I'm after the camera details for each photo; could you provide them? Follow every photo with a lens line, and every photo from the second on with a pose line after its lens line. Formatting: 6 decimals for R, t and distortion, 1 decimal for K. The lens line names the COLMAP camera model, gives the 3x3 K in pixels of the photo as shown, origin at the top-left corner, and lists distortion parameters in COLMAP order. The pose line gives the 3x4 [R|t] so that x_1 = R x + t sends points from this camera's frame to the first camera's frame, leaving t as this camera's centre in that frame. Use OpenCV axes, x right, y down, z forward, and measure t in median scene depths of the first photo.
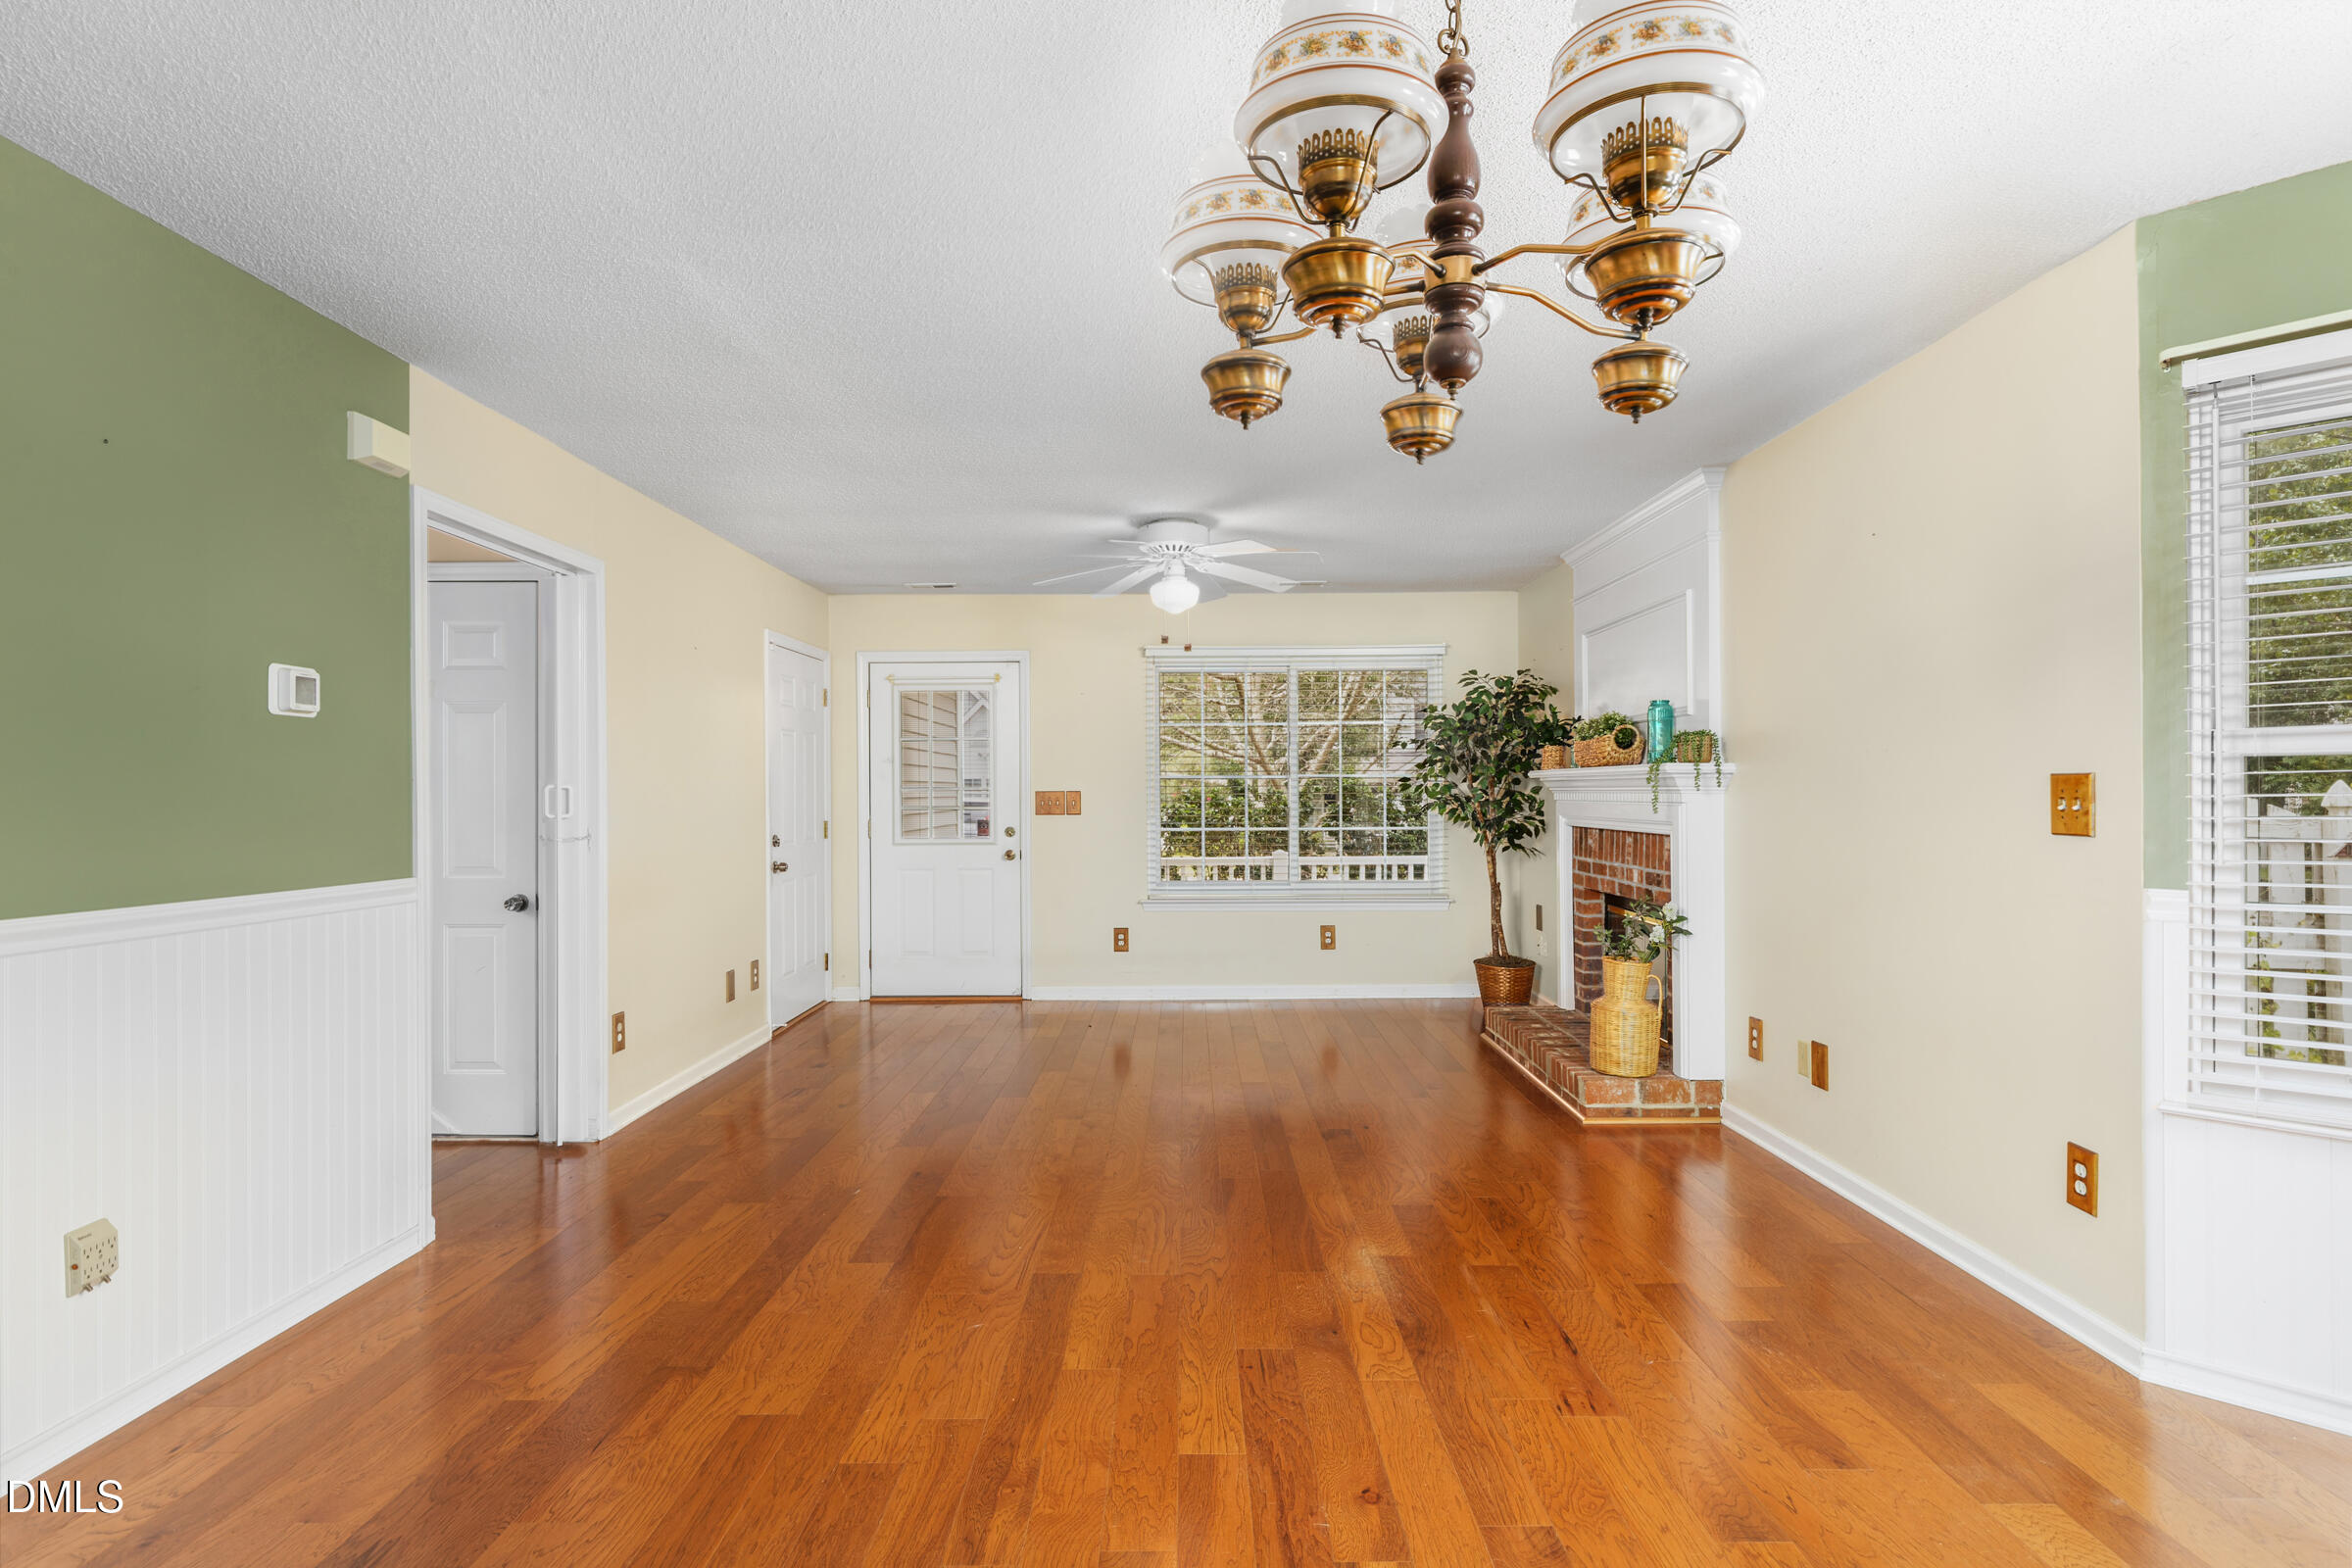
lens RADIAL K [[1184.4, 0, 1186.6], [0, 1184.4, 785.3], [0, 0, 1]] dist [-0.000182, -0.000171]
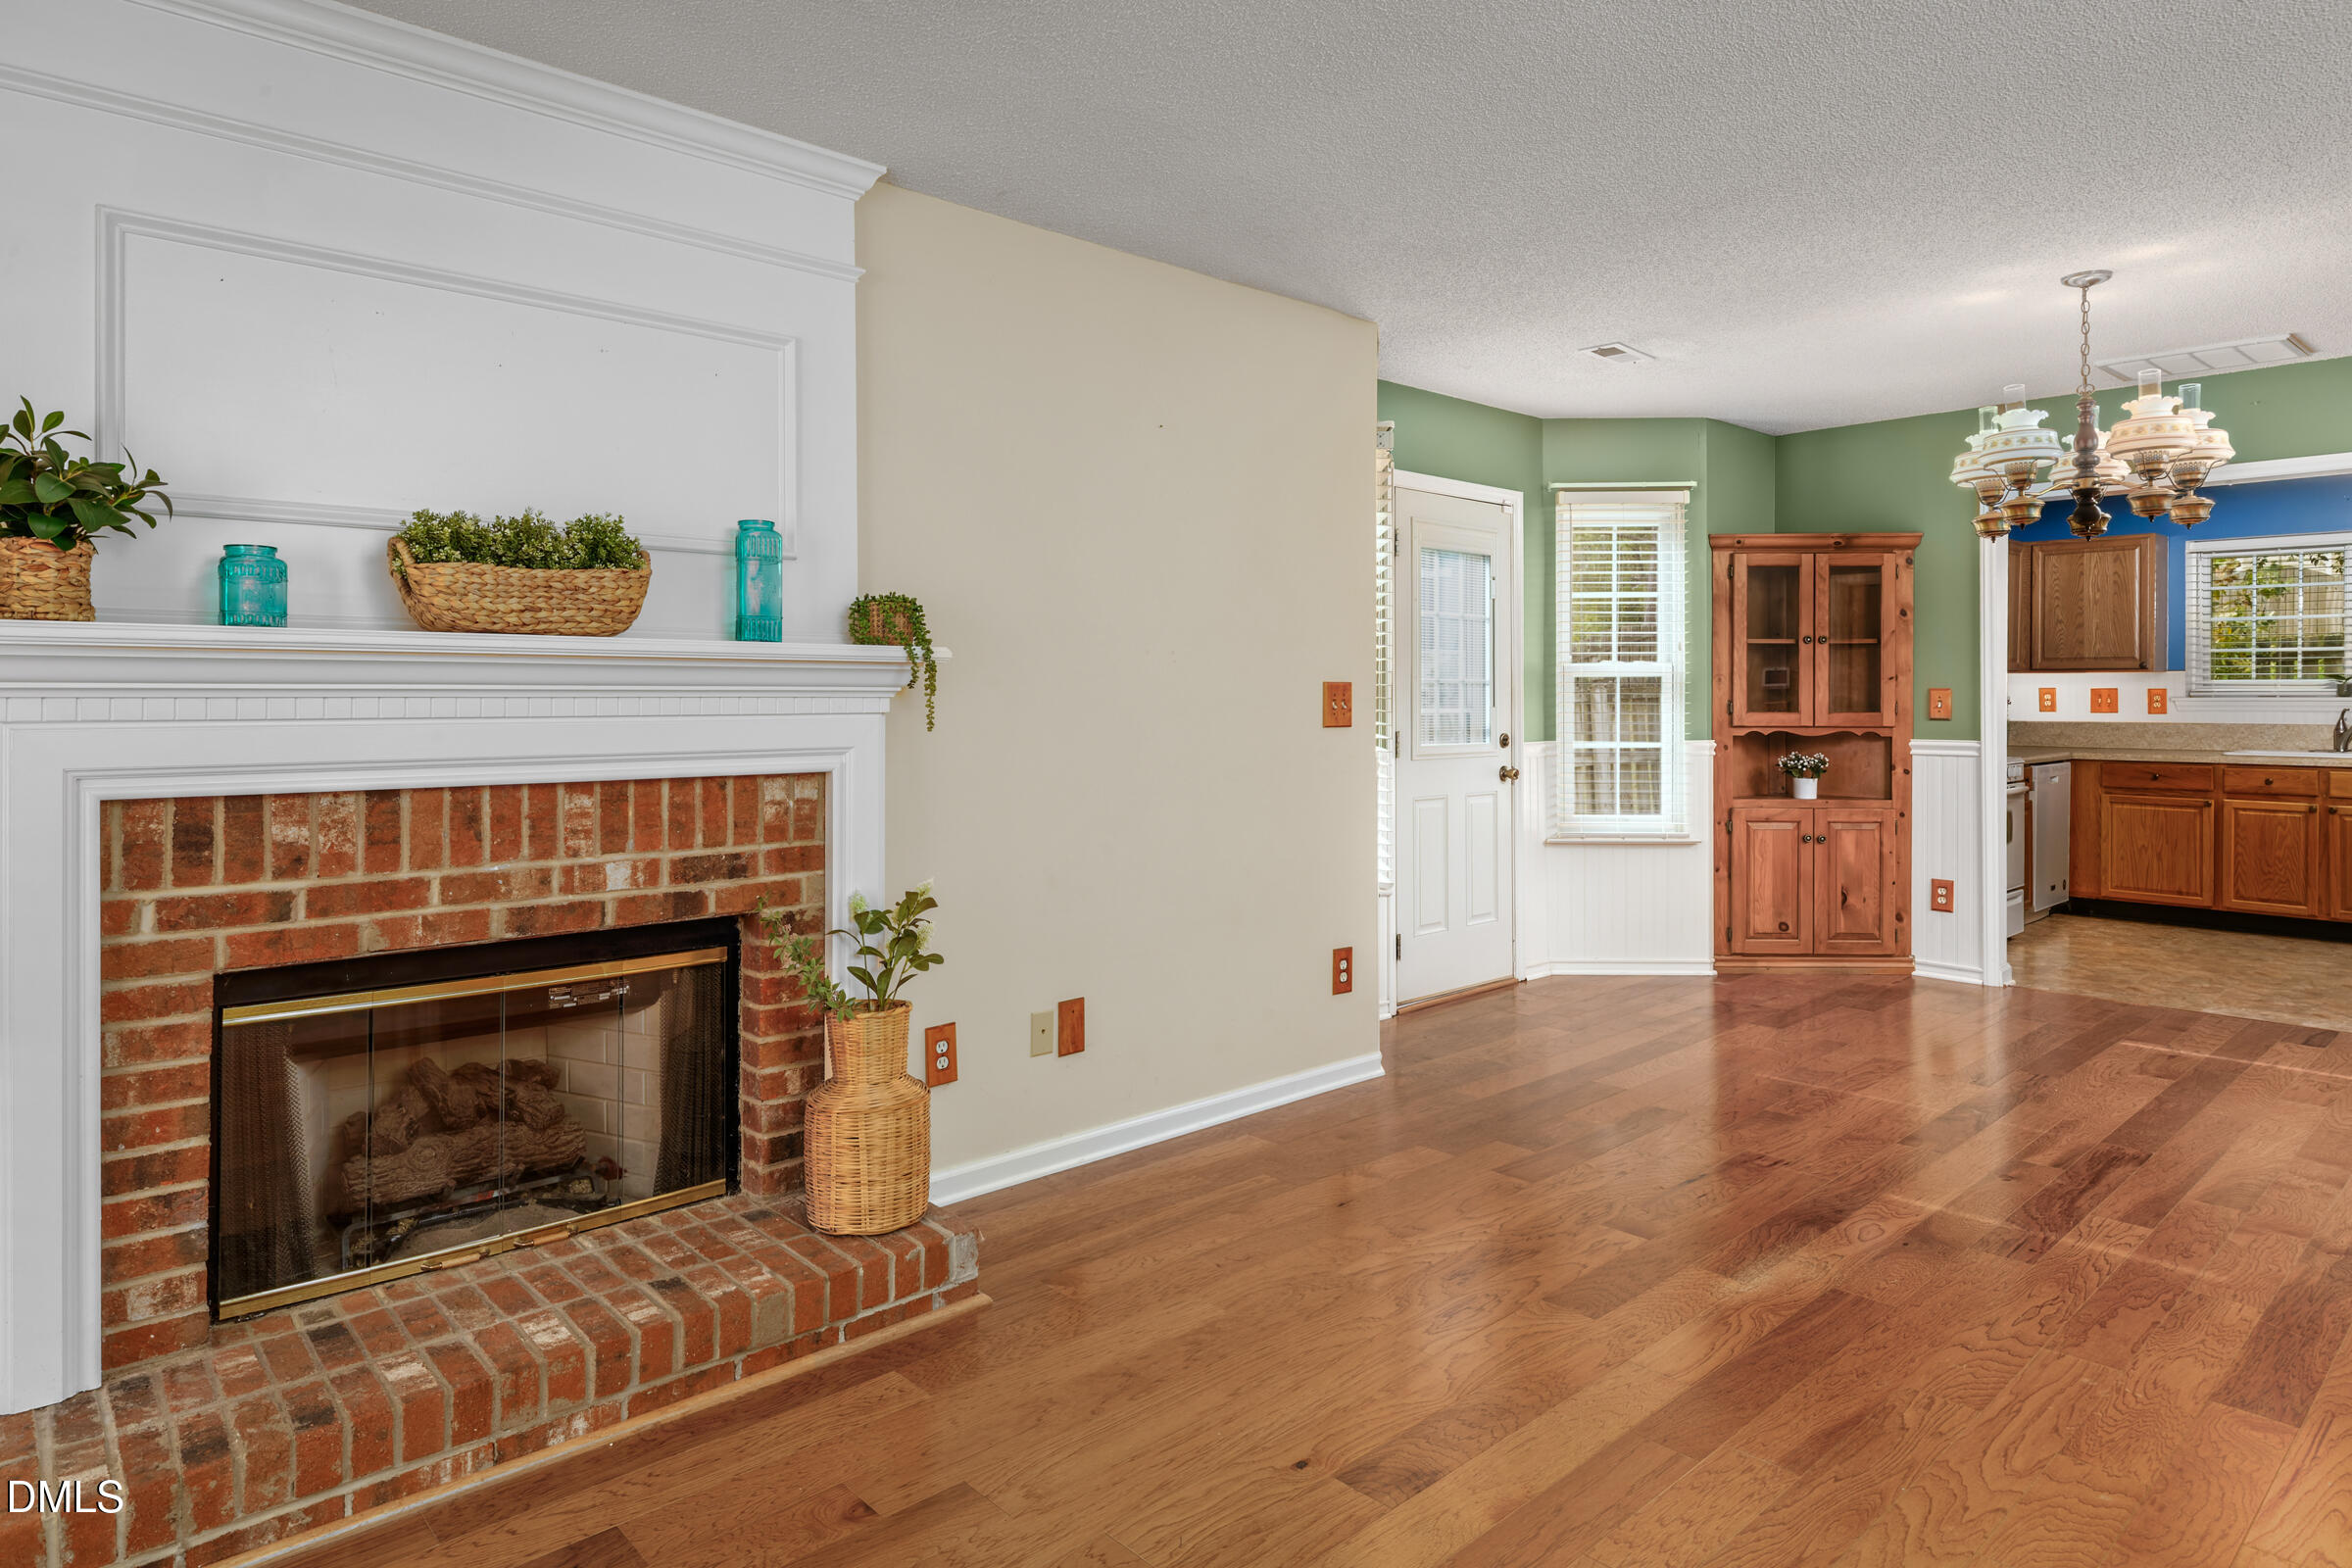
lens RADIAL K [[1357.5, 0, 1169.7], [0, 1357.5, 700.7], [0, 0, 1]] dist [-0.000039, -0.001438]
pose [[-0.671446, 0.007286, 0.741018, -0.298036], [0.002927, 0.999970, -0.007179, 0.021942], [-0.741048, -0.002651, -0.671447, 2.193292]]
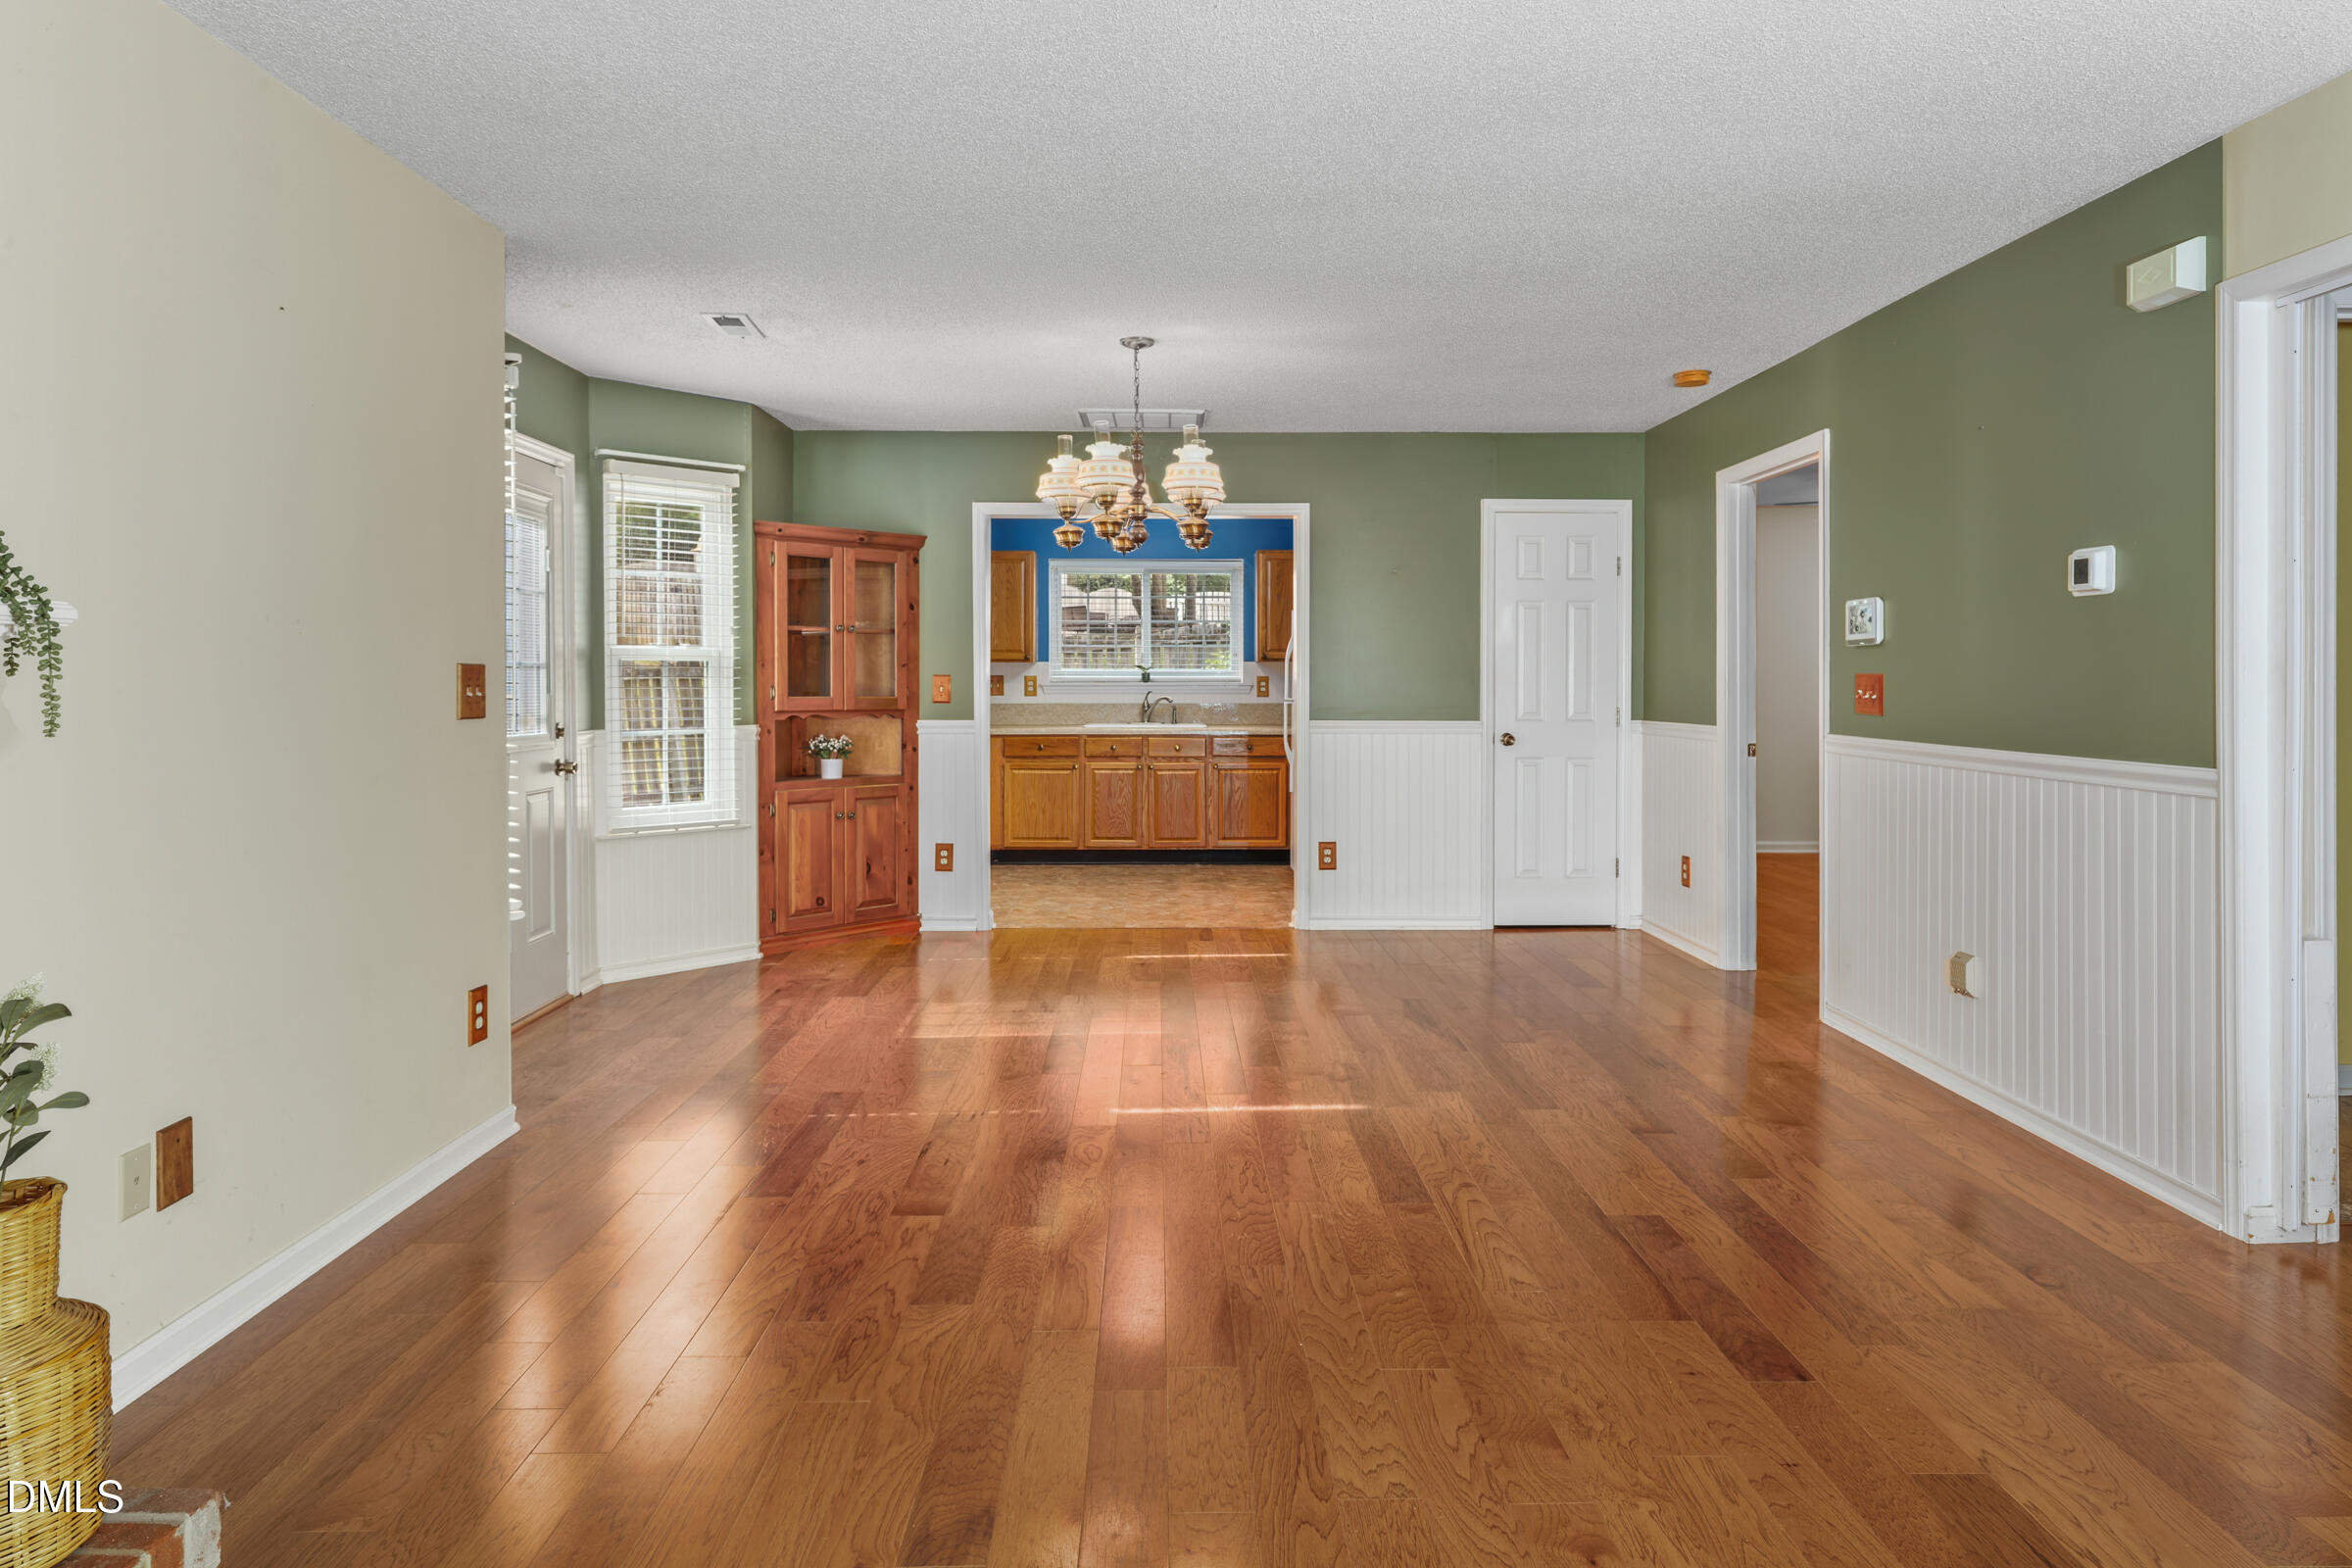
lens RADIAL K [[1357.5, 0, 1169.7], [0, 1357.5, 700.7], [0, 0, 1]] dist [-0.000039, -0.001438]
pose [[-0.999934, 0.008812, -0.007358, 0.086263], [0.008746, 0.999922, 0.008937, 0.019178], [0.007436, 0.008872, -0.999933, 2.282928]]
